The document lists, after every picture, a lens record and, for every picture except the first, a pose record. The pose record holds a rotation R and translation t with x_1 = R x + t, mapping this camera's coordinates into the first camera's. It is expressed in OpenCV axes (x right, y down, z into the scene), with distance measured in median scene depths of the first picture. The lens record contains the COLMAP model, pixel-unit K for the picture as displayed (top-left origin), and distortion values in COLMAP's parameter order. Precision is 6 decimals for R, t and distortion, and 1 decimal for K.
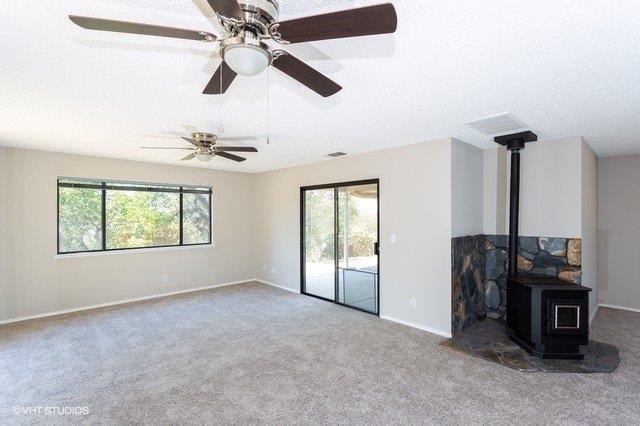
lens RADIAL K [[301.4, 0, 320.1], [0, 301.4, 210.6], [0, 0, 1]] dist [0.000105, -0.000308]
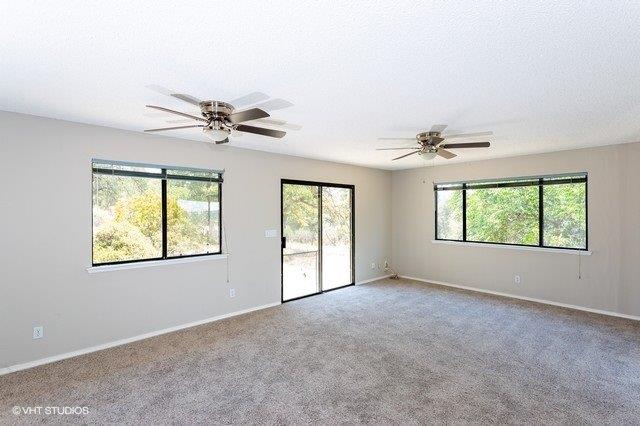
lens RADIAL K [[301.4, 0, 320.1], [0, 301.4, 210.6], [0, 0, 1]] dist [0.000105, -0.000308]
pose [[-0.019952, -0.002964, -0.999797, 0.599510], [0.018991, 0.999814, -0.003343, 0.006924], [0.999621, -0.019054, -0.019892, 0.590119]]
